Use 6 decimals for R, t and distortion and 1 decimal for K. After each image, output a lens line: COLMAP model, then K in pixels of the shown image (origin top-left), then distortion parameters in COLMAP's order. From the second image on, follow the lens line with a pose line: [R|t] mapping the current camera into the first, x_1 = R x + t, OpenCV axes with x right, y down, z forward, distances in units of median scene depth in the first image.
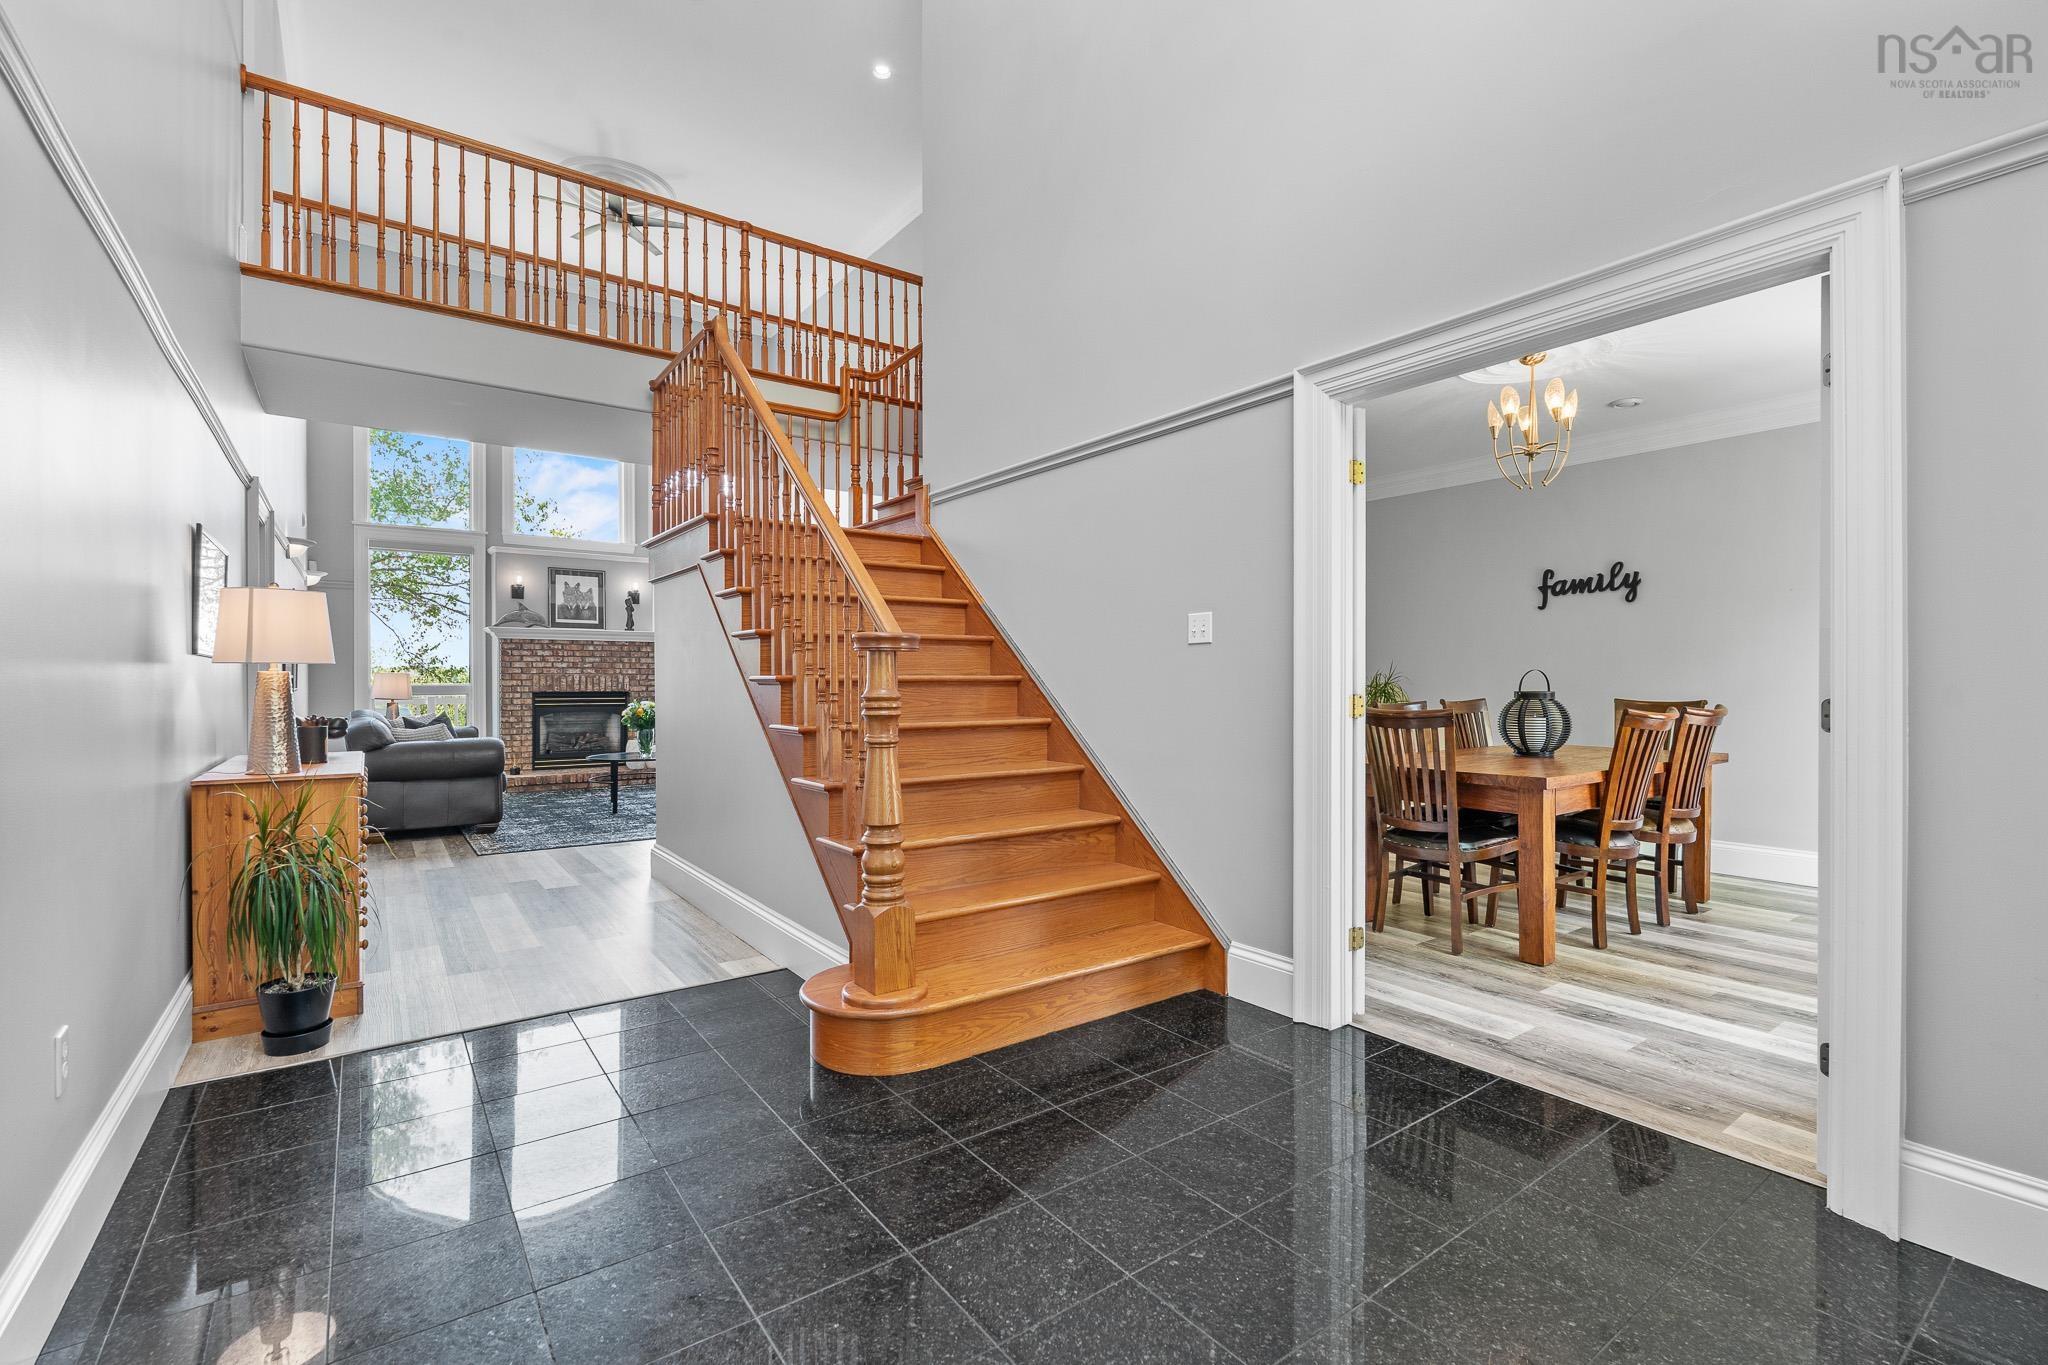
lens RADIAL K [[904.5, 0, 1019.5], [0, 904.5, 685.5], [0, 0, 1]] dist [-0.002144, 0.001340]
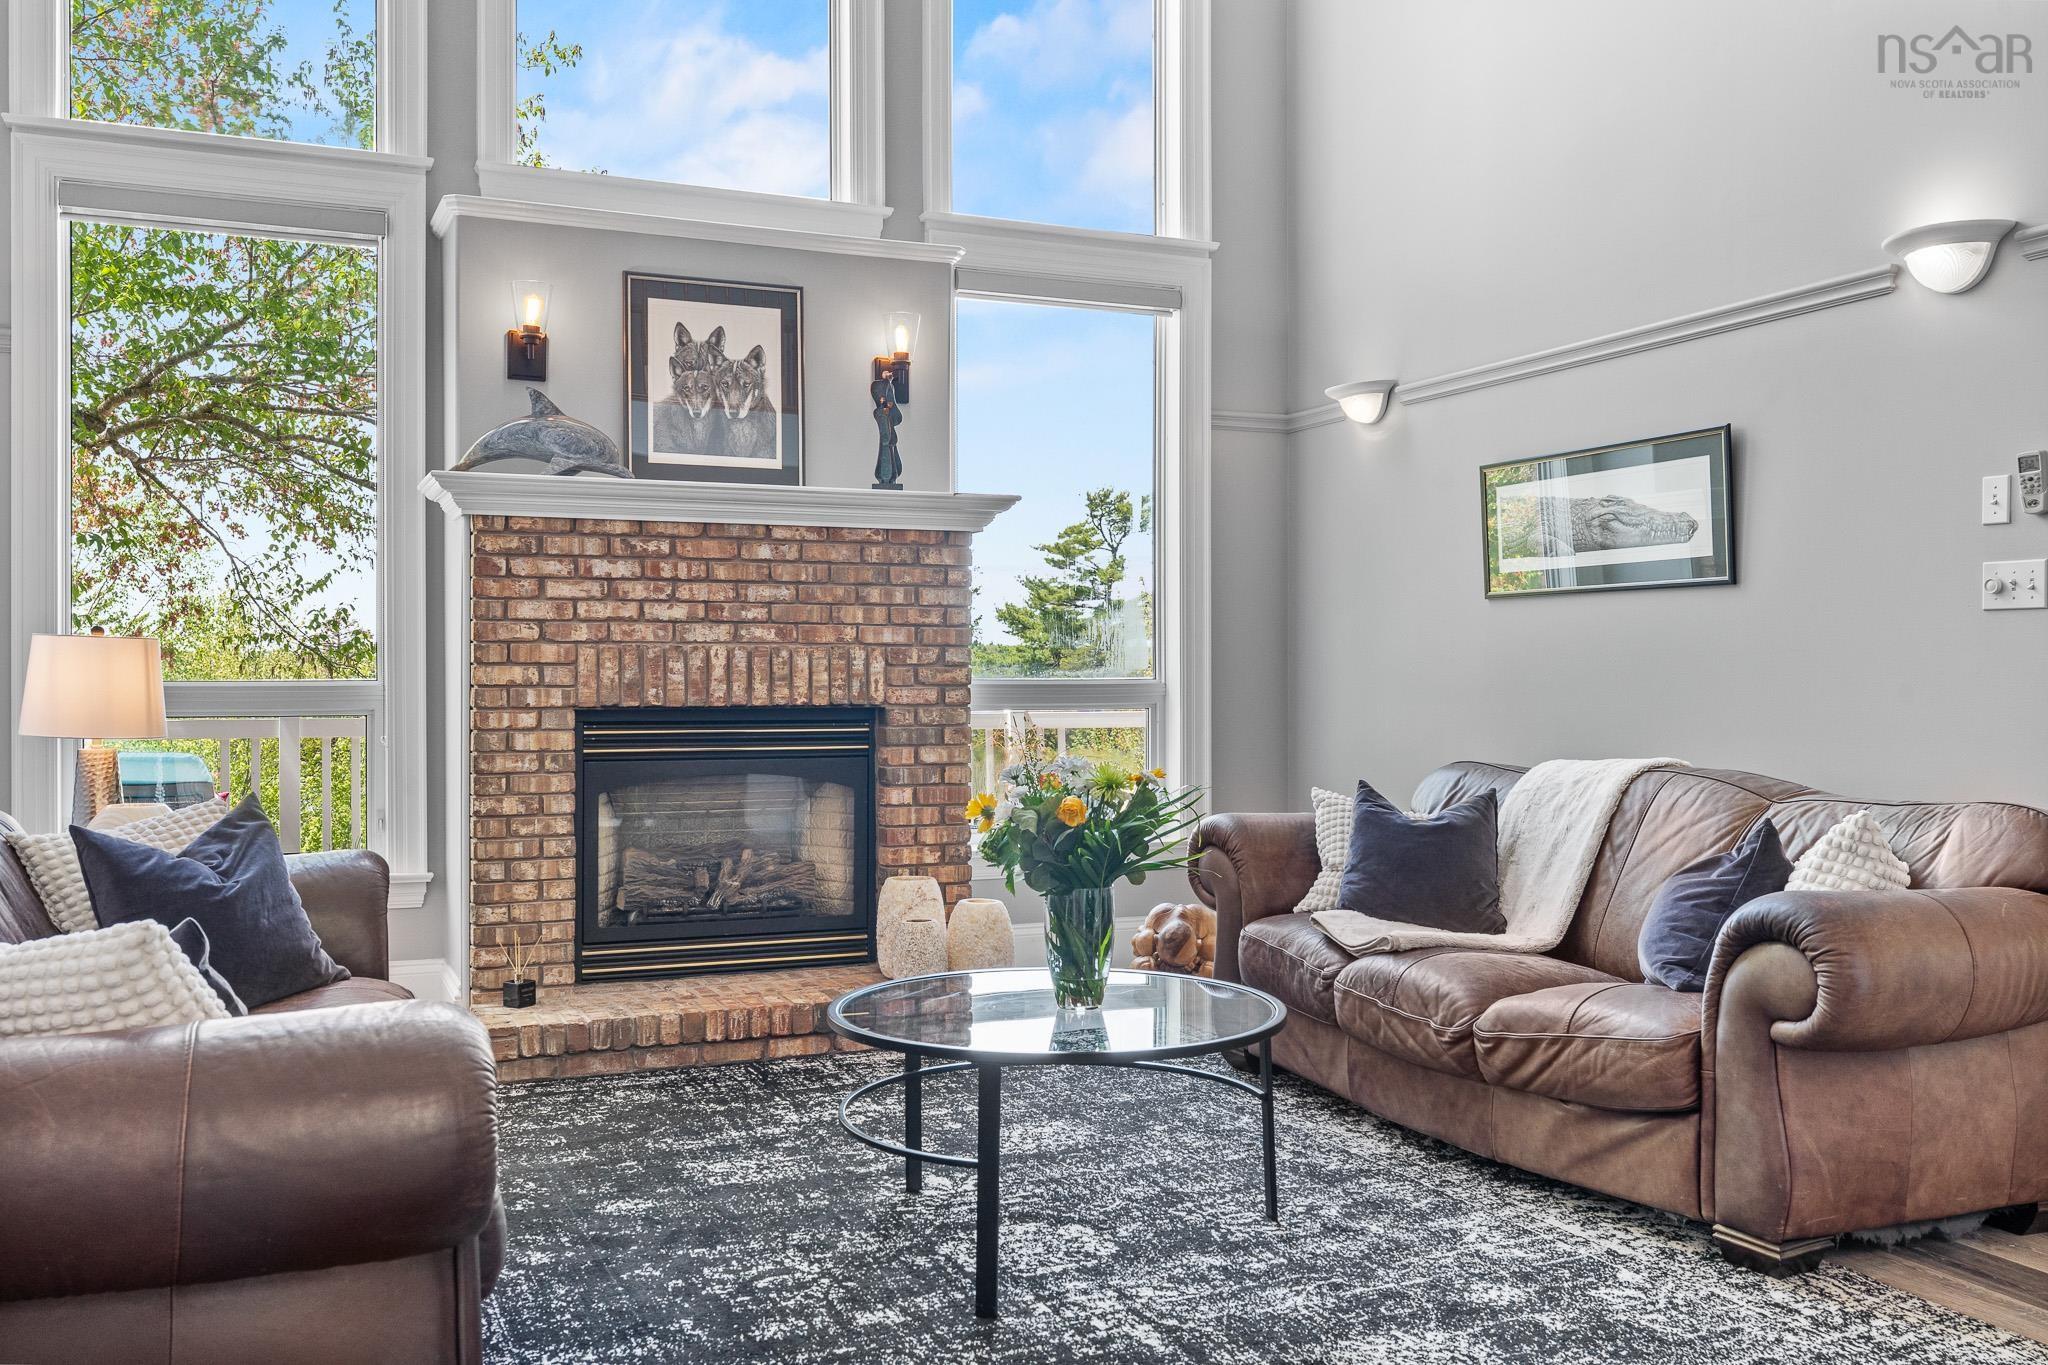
lens RADIAL K [[1785.2, 0, 1025.0], [0, 1785.2, 680.0], [0, 0, 1]] dist [-0.004796, 0.000210]
pose [[0.976325, 0.000751, -0.216310, -0.276686], [-0.001441, 0.999994, -0.003034, 0.000215], [0.216306, 0.003274, 0.976320, 0.478990]]
